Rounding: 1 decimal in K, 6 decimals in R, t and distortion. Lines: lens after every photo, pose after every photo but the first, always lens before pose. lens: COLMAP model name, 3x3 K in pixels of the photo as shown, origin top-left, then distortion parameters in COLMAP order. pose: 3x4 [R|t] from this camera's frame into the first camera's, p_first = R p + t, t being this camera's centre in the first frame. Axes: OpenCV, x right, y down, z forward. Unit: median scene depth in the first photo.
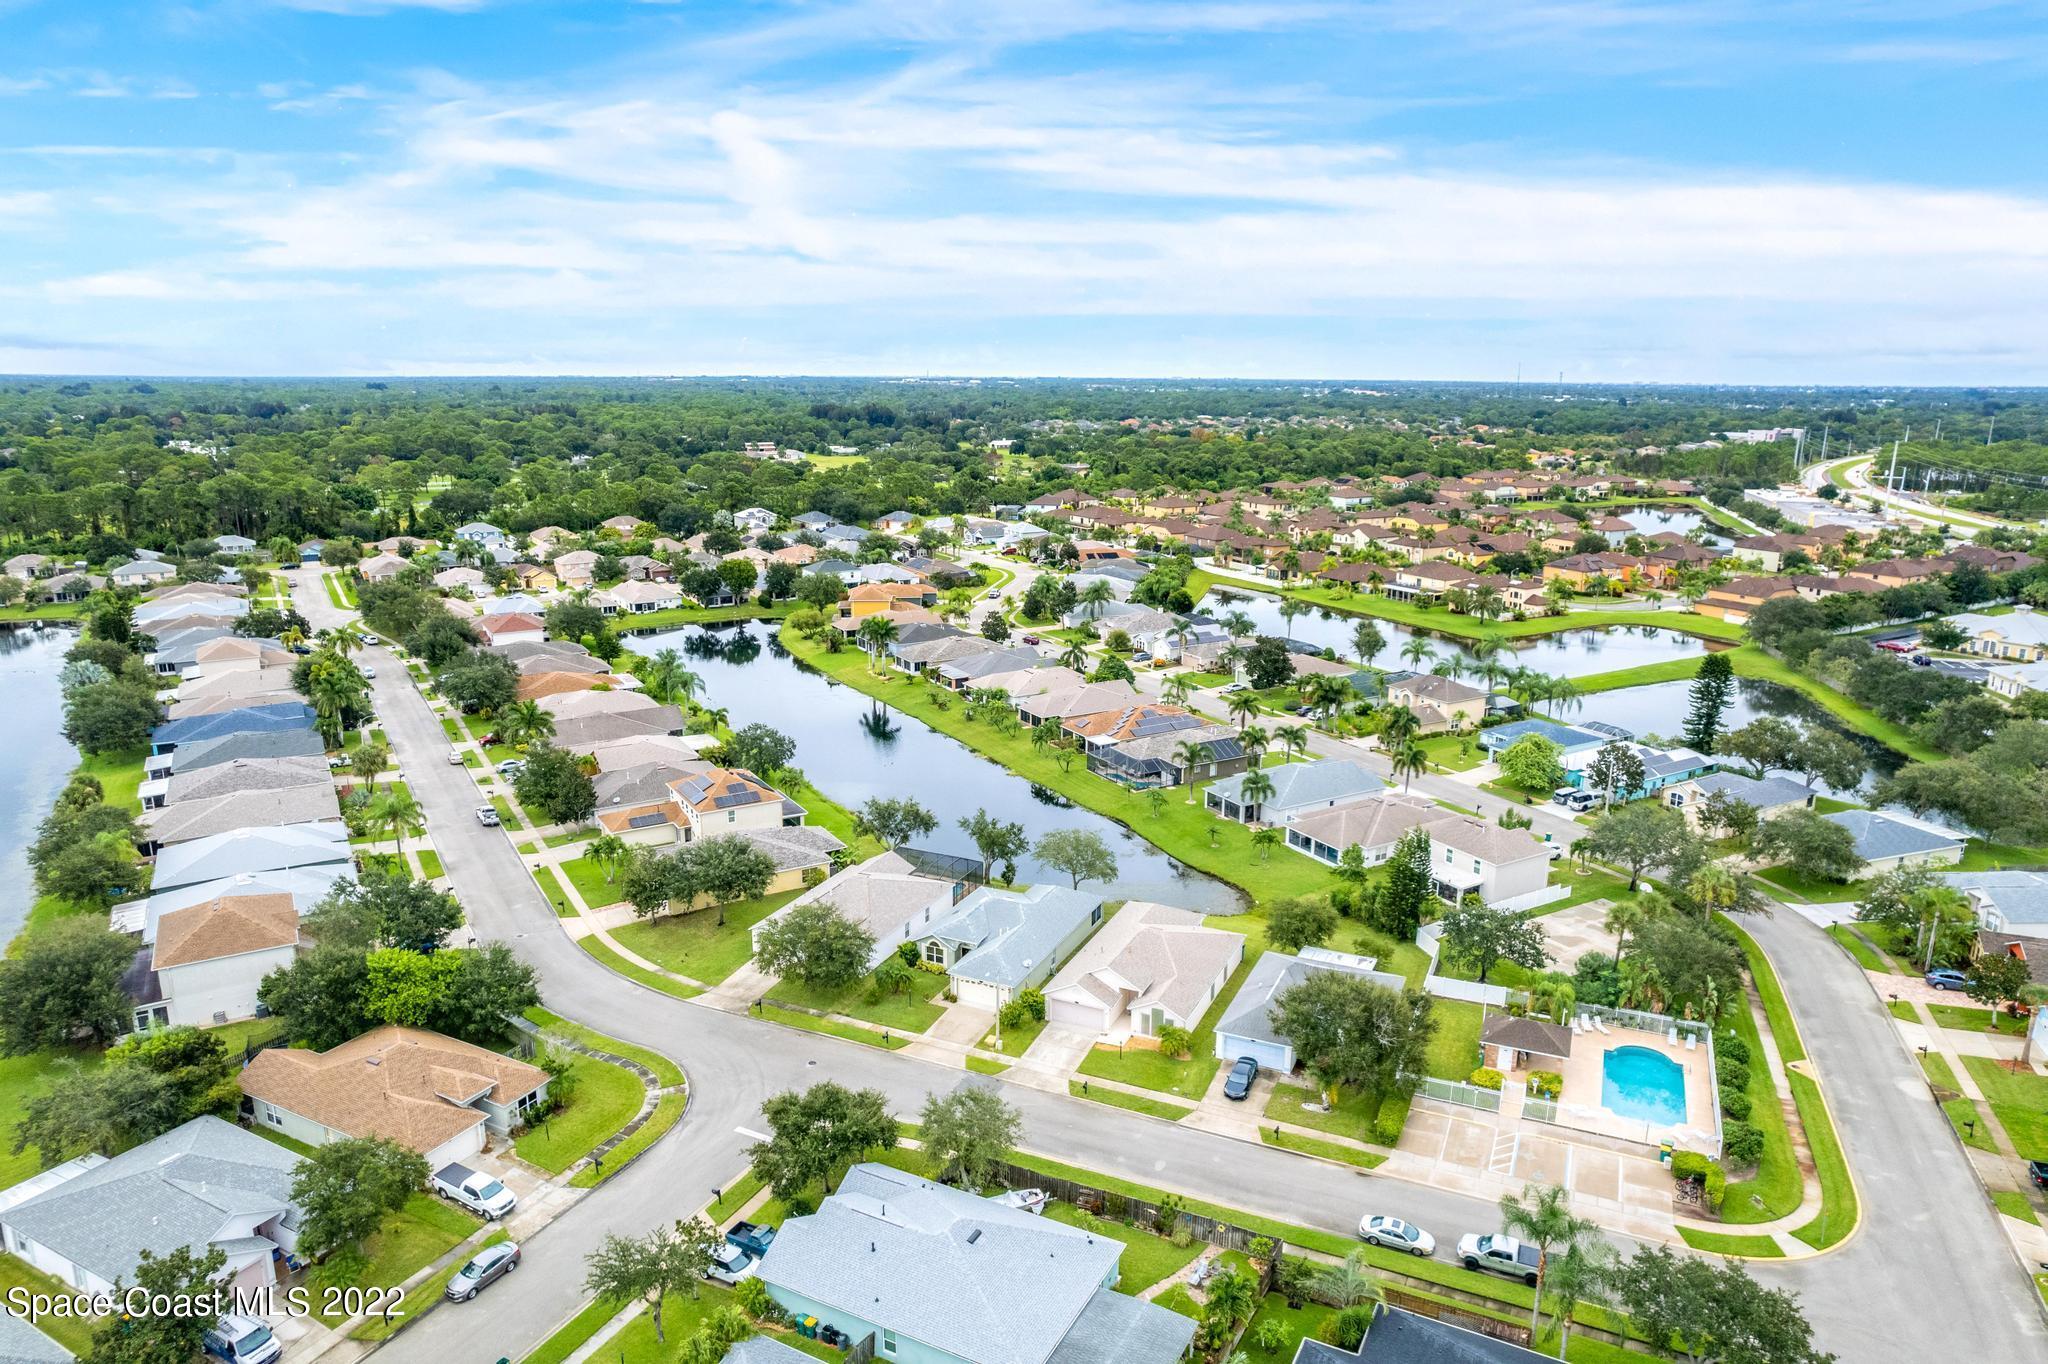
lens RADIAL K [[1292.3, 0, 1024.0], [0, 1292.3, 682.0], [0, 0, 1]] dist [-0.048815, 0.057255]
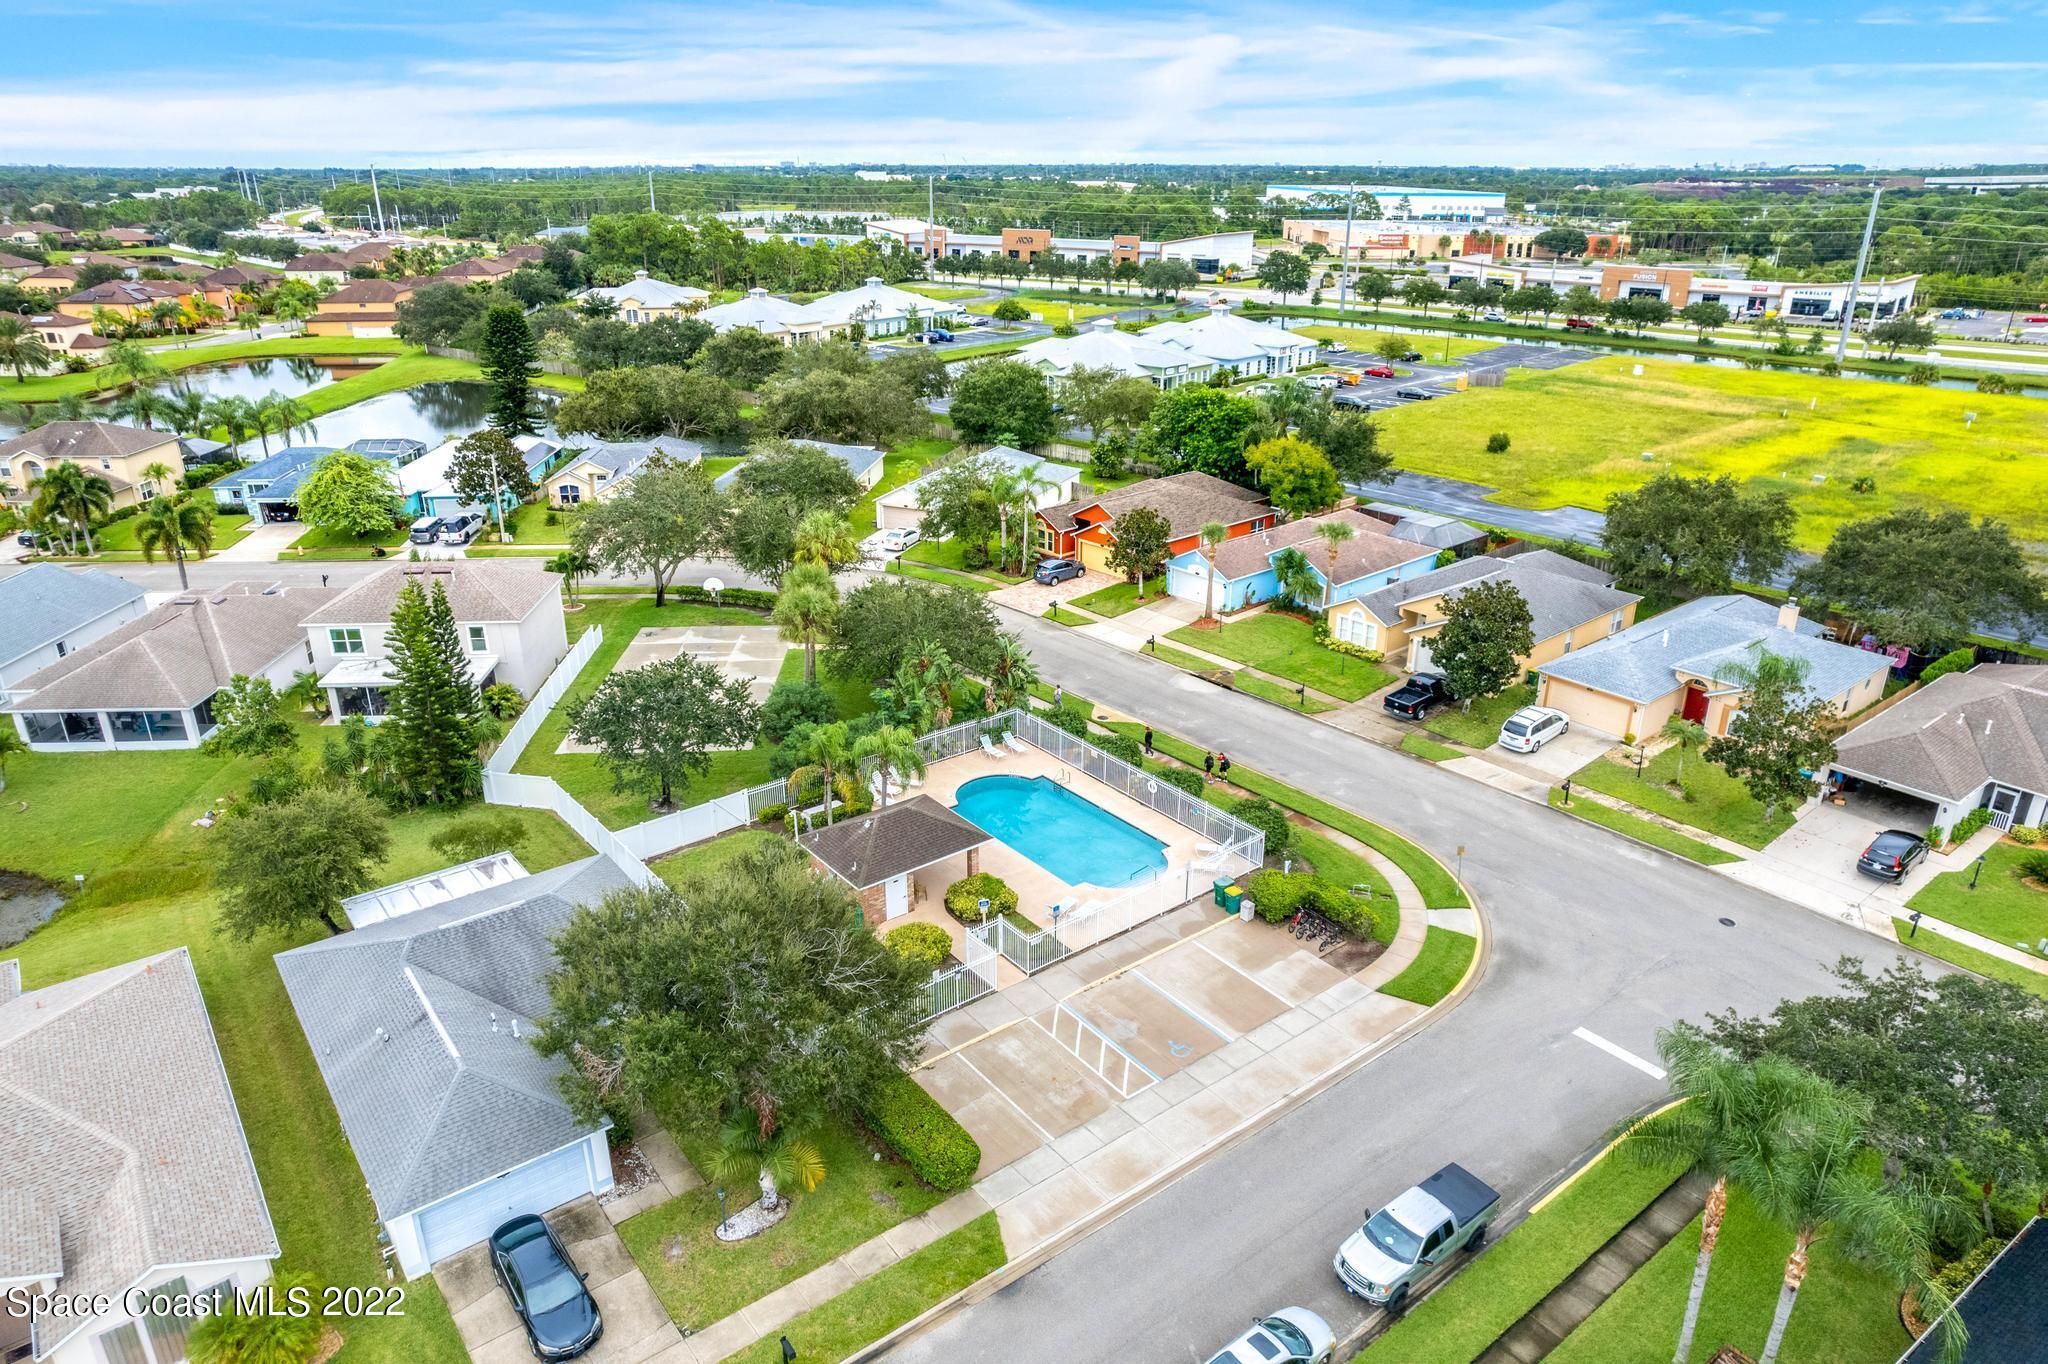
lens RADIAL K [[1292.3, 0, 1024.0], [0, 1292.3, 682.0], [0, 0, 1]] dist [-0.048815, 0.057255]
pose [[0.457758, -0.336098, 0.823101, -0.005882], [0.204064, 0.940796, 0.270669, 0.057352], [-0.865341, 0.044064, 0.499242, 0.508701]]
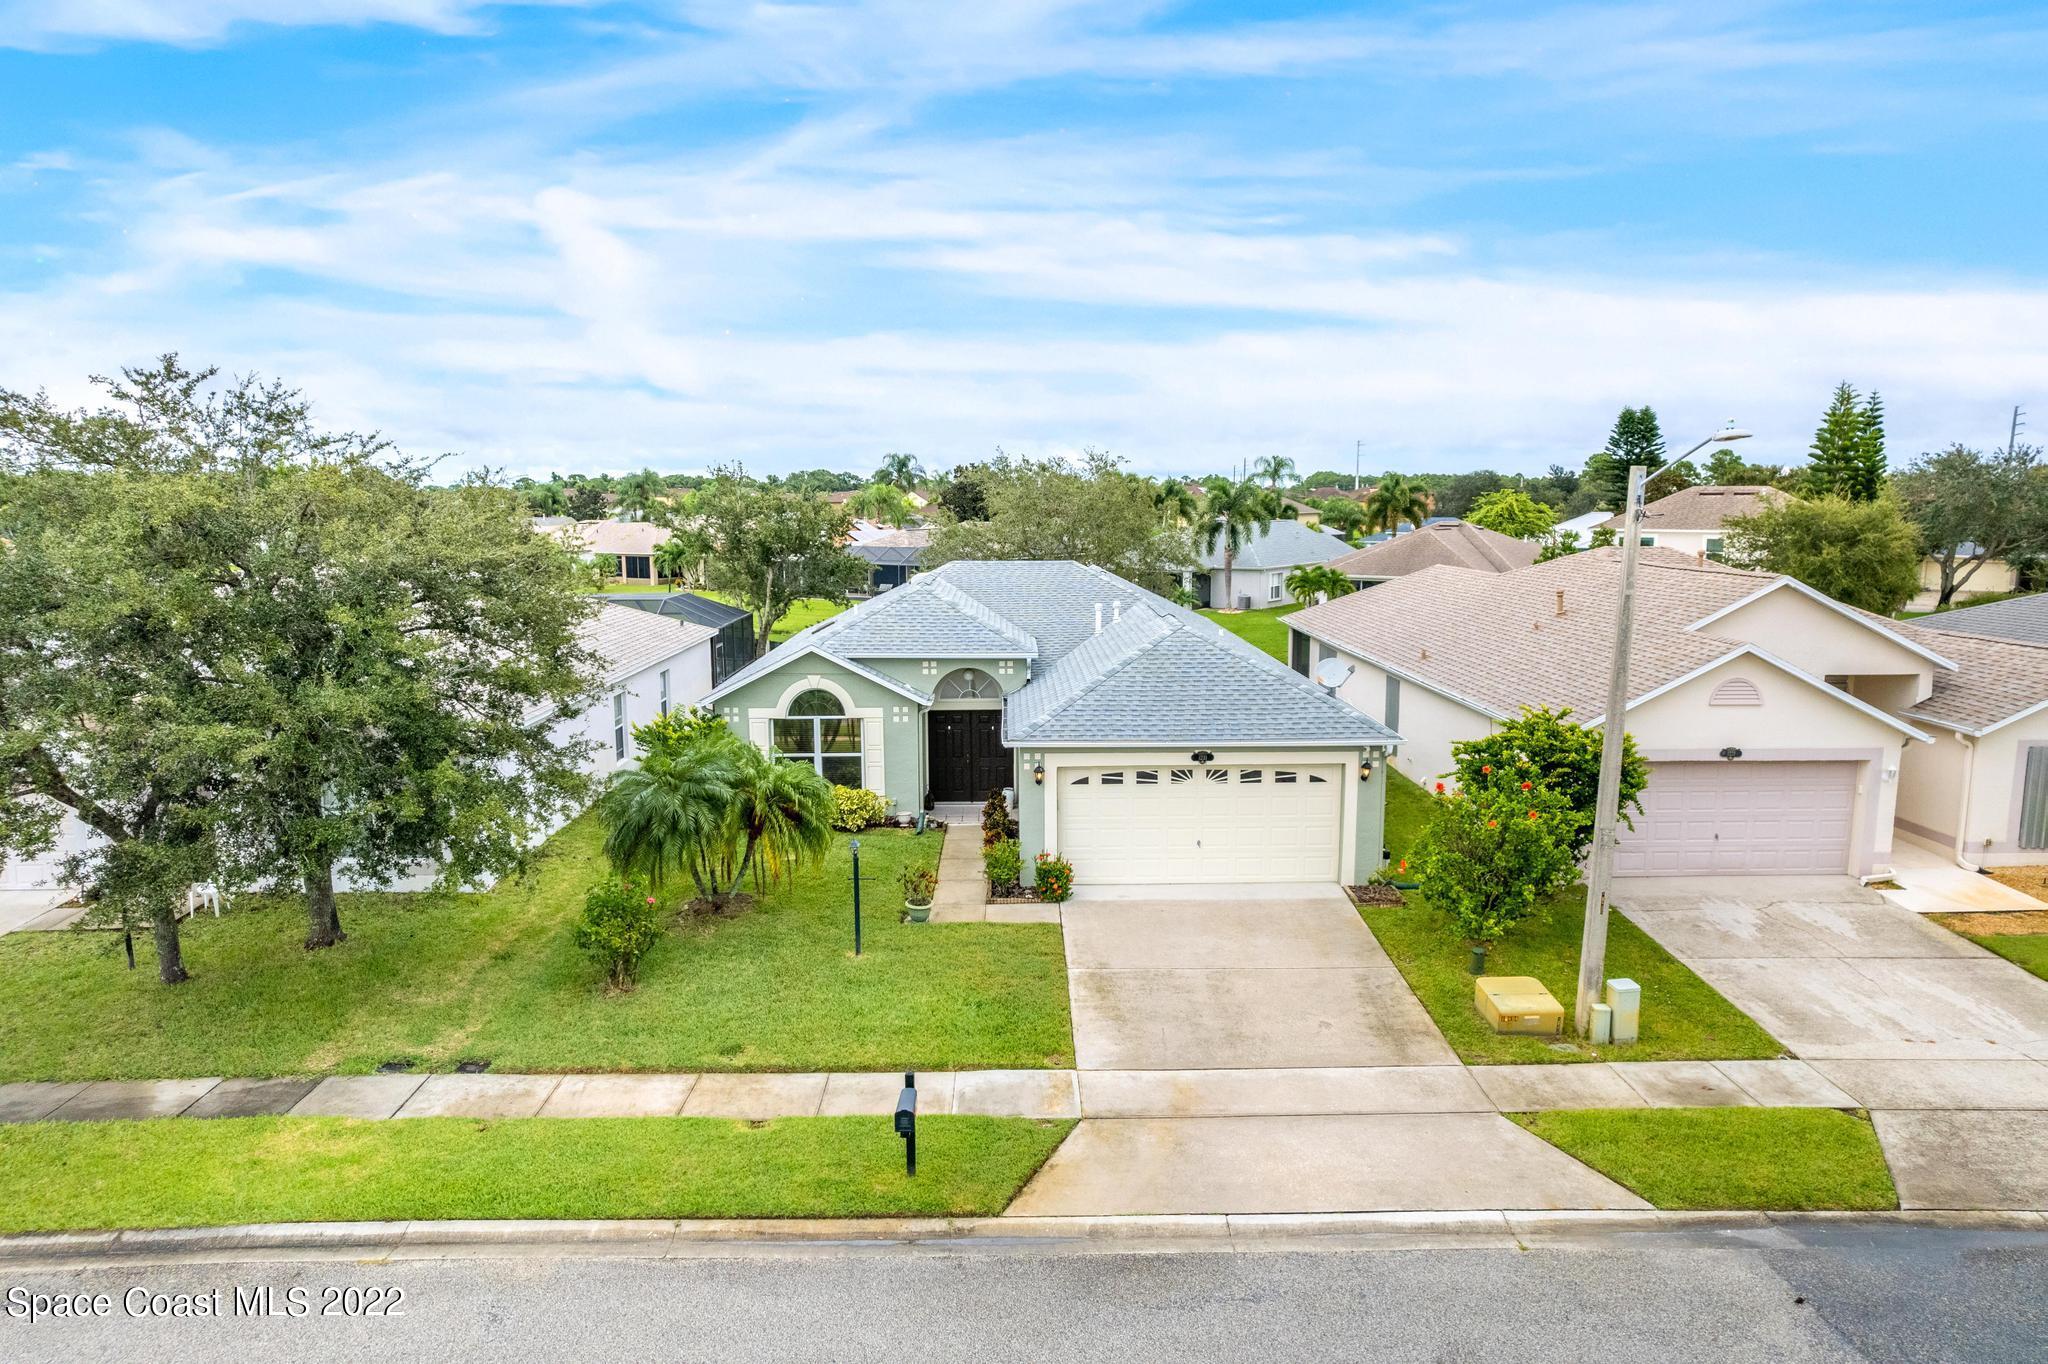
lens RADIAL K [[1292.3, 0, 1024.0], [0, 1292.3, 682.0], [0, 0, 1]] dist [-0.048815, 0.057255]
pose [[0.895572, -0.072358, 0.438993, -0.113965], [0.106622, 0.992839, -0.053869, 0.188787], [-0.431952, 0.095050, 0.896874, 0.684926]]
